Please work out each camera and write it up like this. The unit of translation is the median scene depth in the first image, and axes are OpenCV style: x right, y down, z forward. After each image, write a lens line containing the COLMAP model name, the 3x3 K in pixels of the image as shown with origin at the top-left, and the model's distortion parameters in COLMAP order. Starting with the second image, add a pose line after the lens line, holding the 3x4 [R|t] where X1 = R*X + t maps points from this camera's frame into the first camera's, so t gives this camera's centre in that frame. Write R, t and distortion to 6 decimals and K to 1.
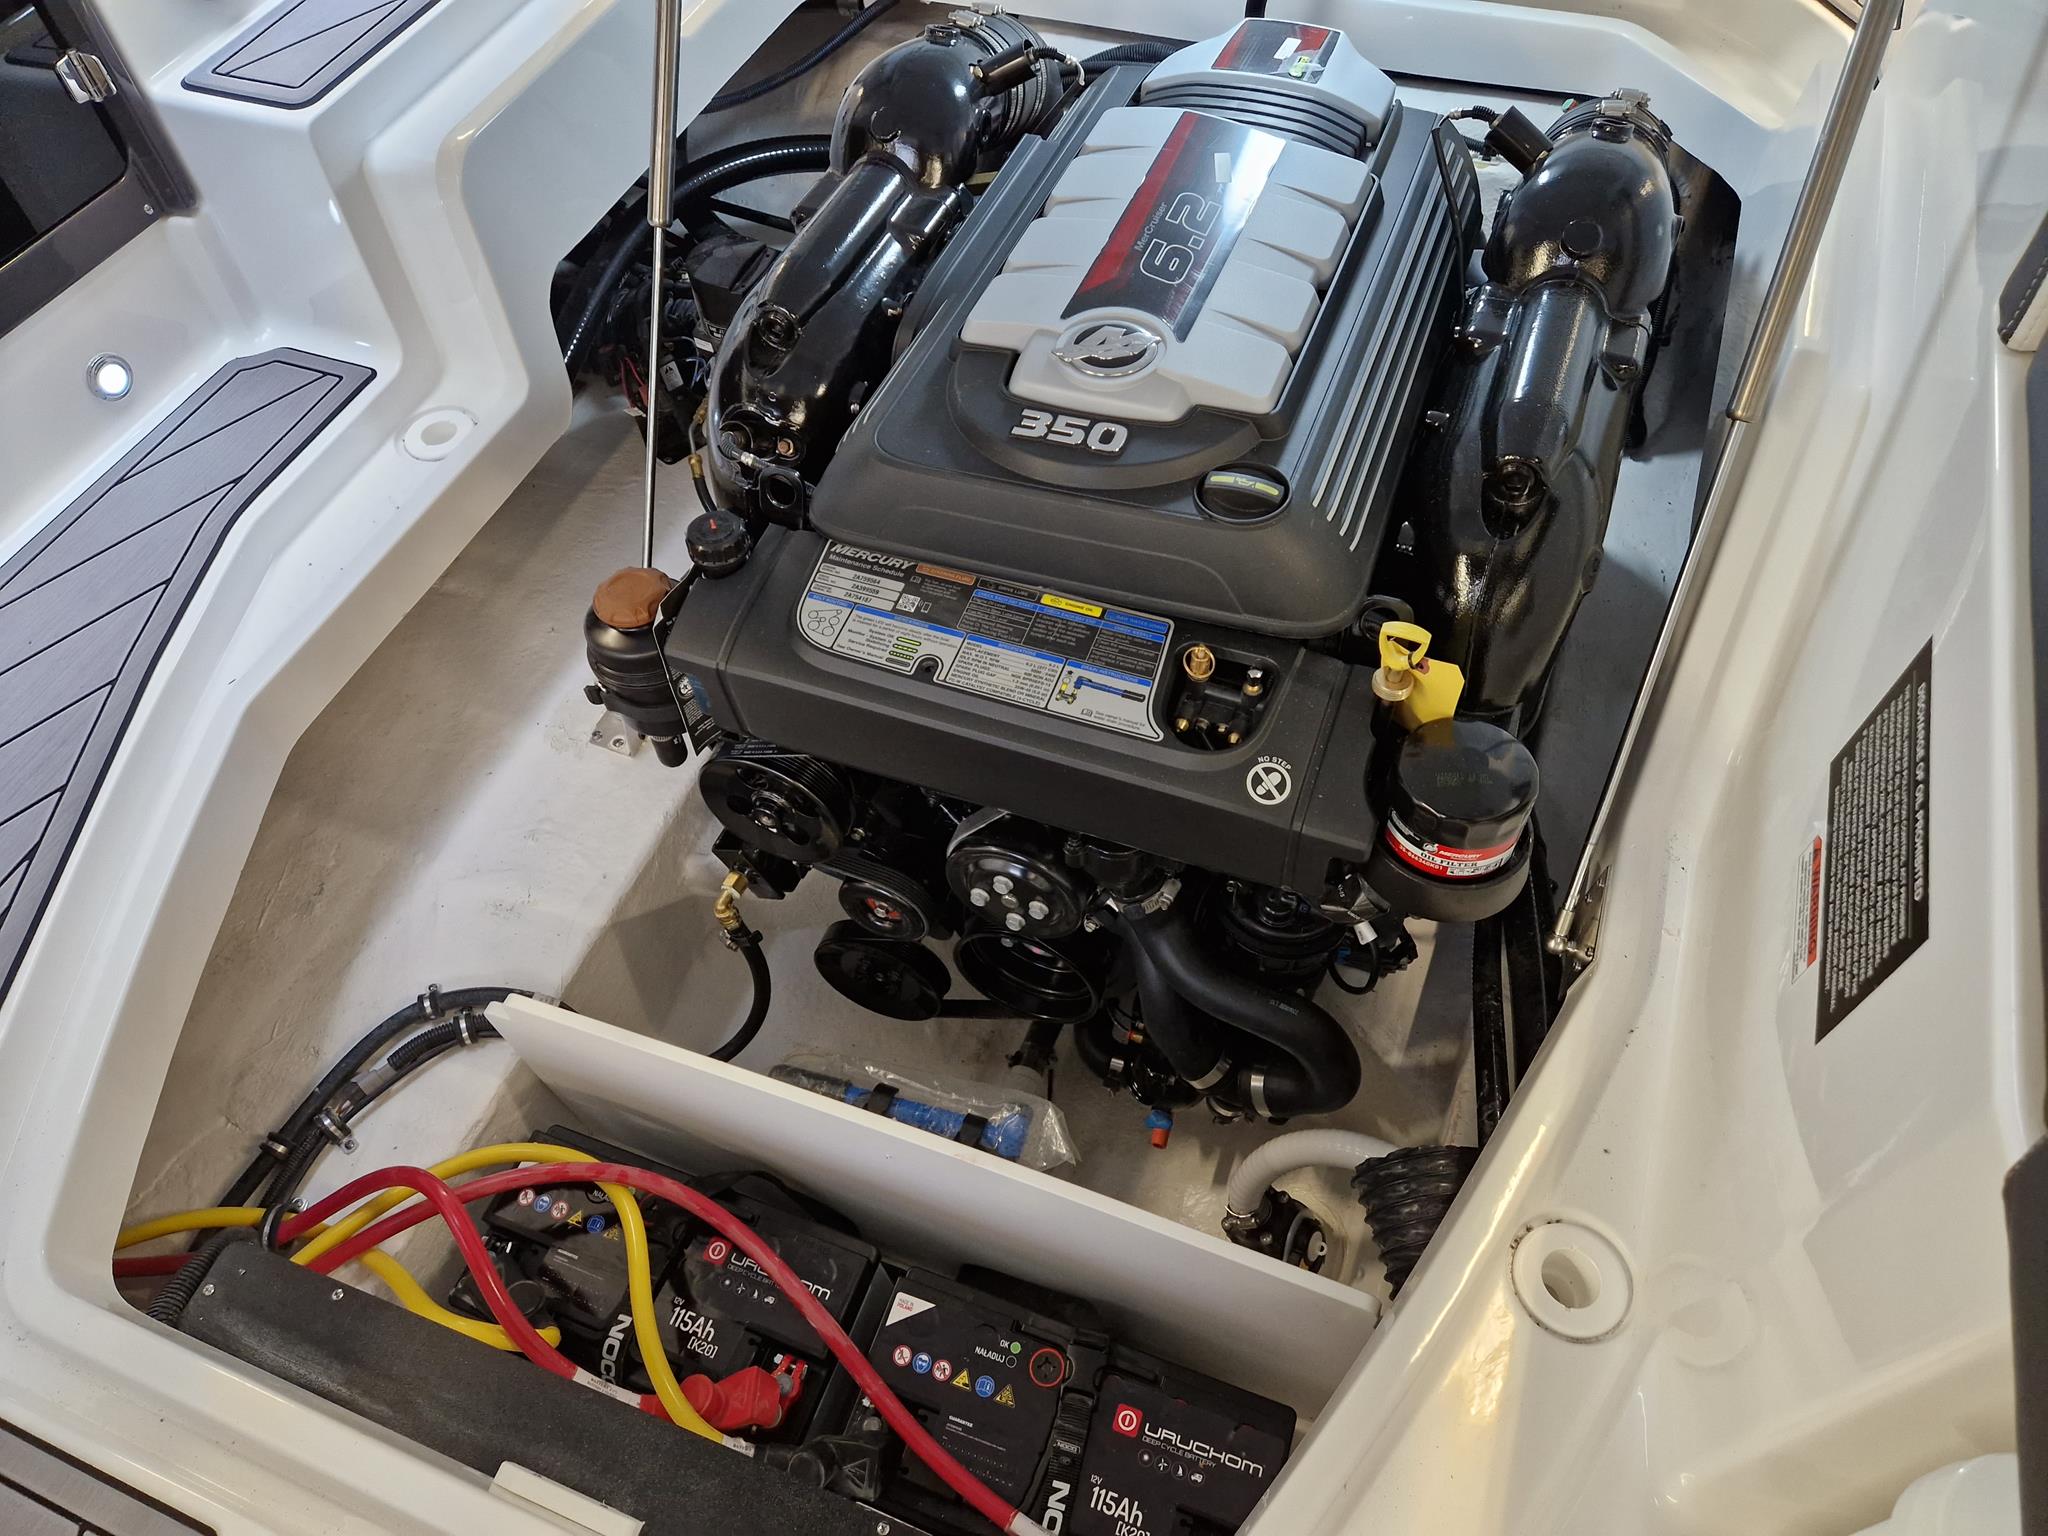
lens RADIAL K [[1408.8, 0, 1024.0], [0, 1408.8, 768.0], [0, 0, 1]] dist [0.057973, -0.033644]
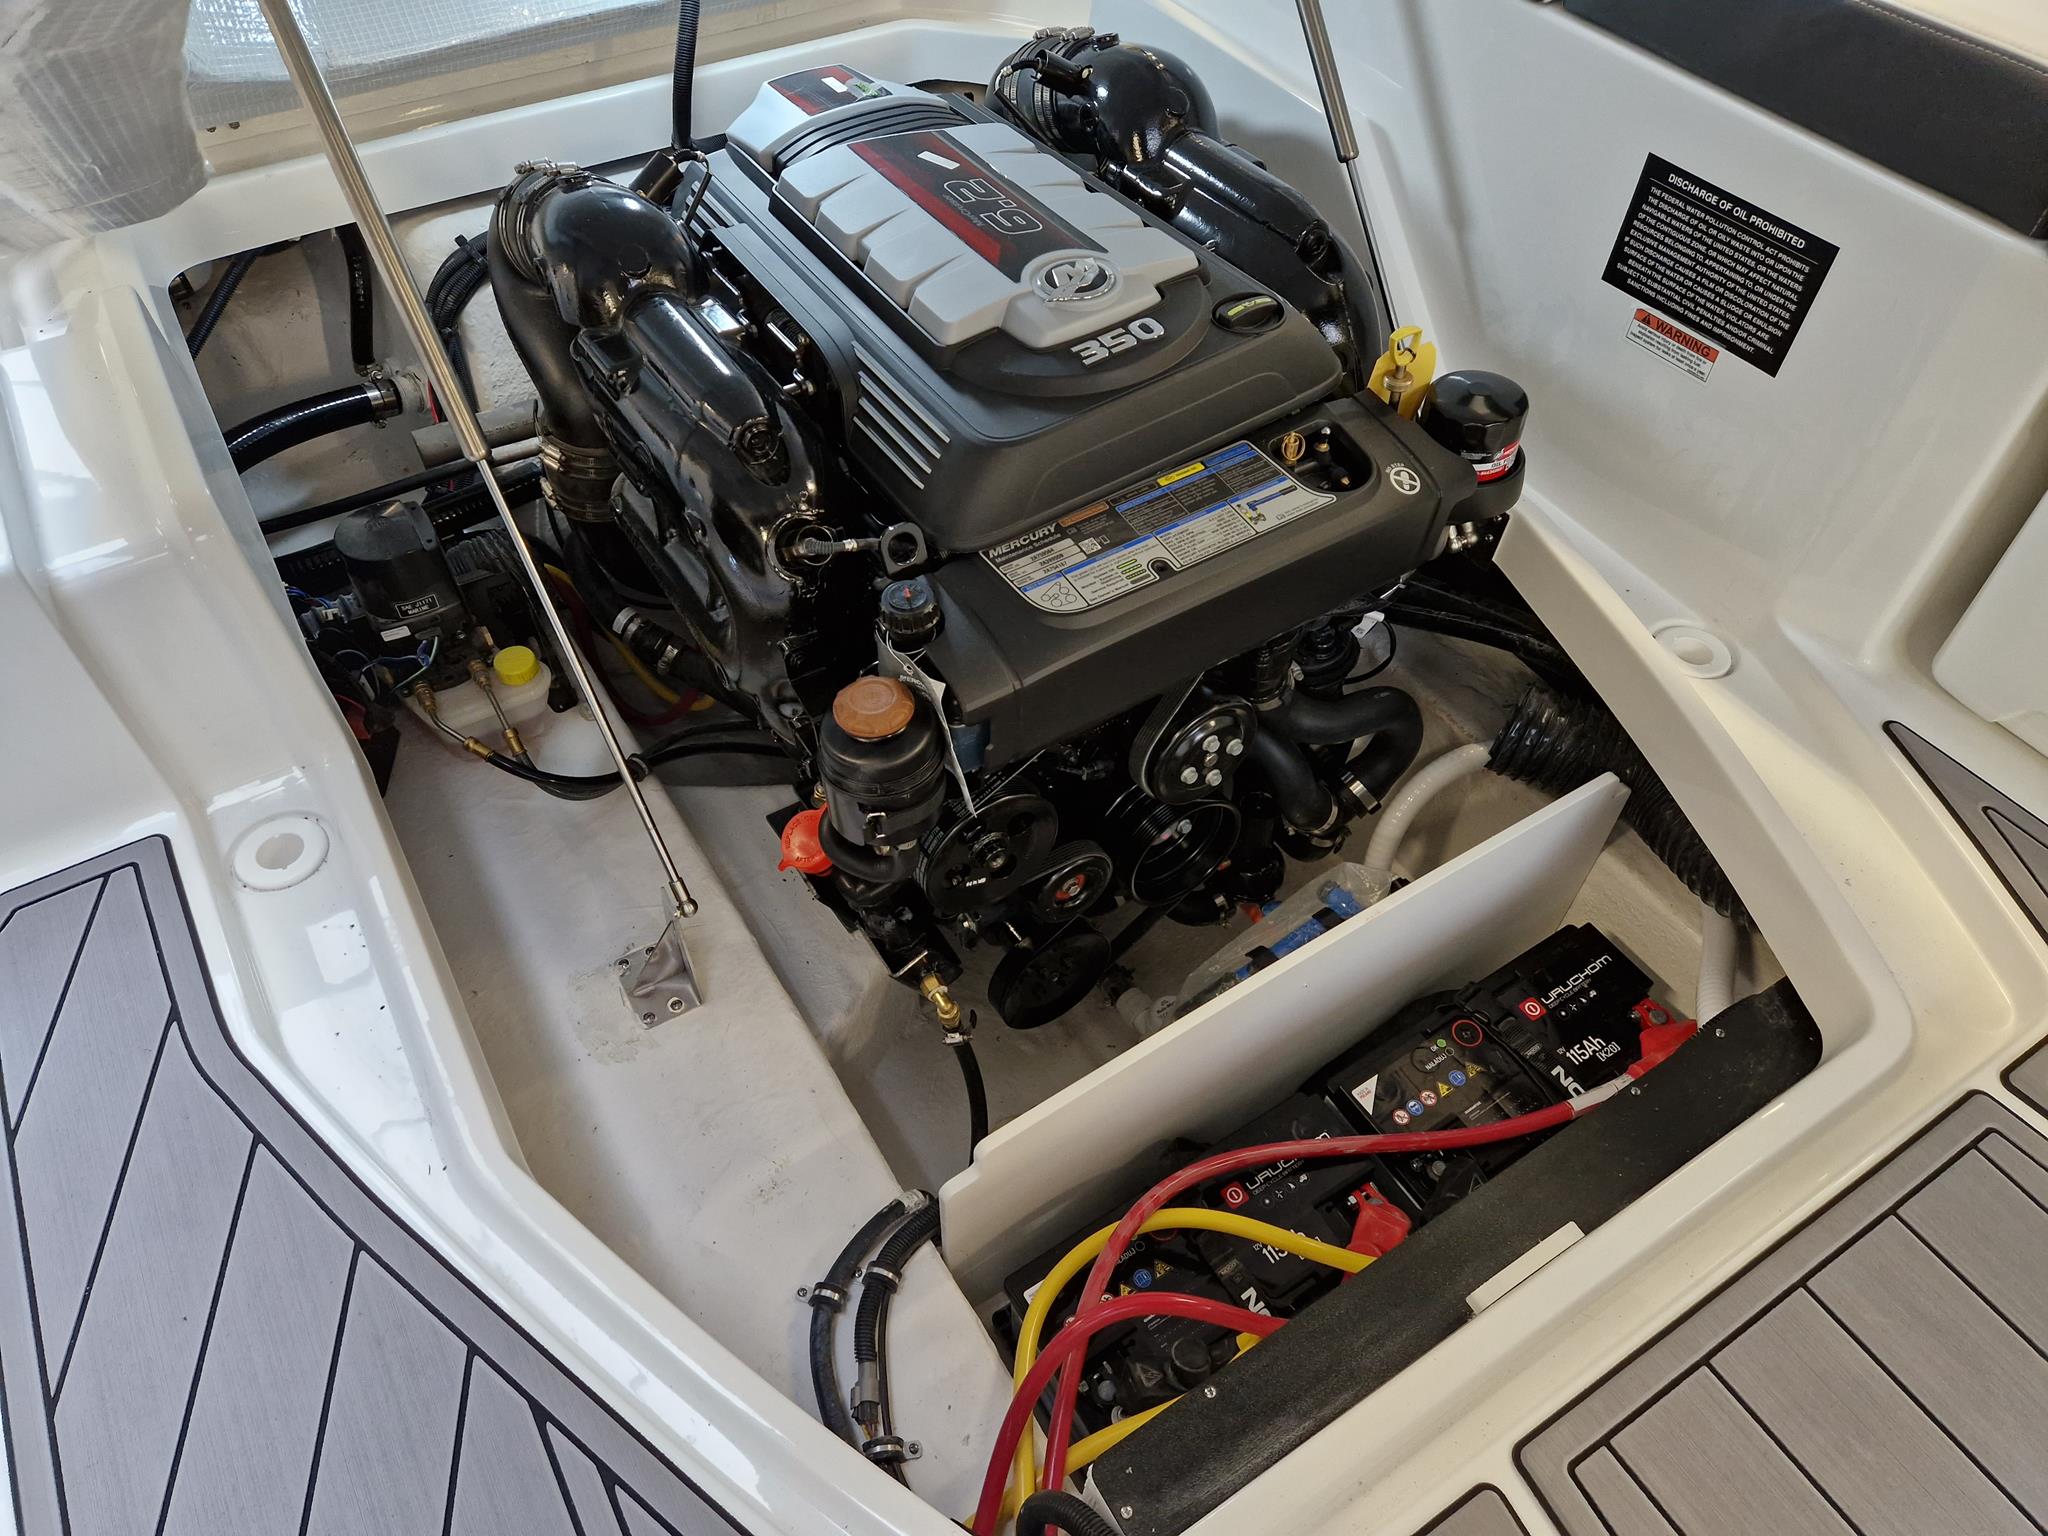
lens RADIAL K [[1382.3, 0, 1053.2], [0, 1382.3, 780.5], [0, 0, 1]] dist [0.076510, -0.067693]
pose [[0.588498, -0.581854, 0.561352, -0.819420], [0.627385, 0.766588, 0.136862, -0.142386], [-0.509959, 0.271640, 0.816182, 0.169758]]
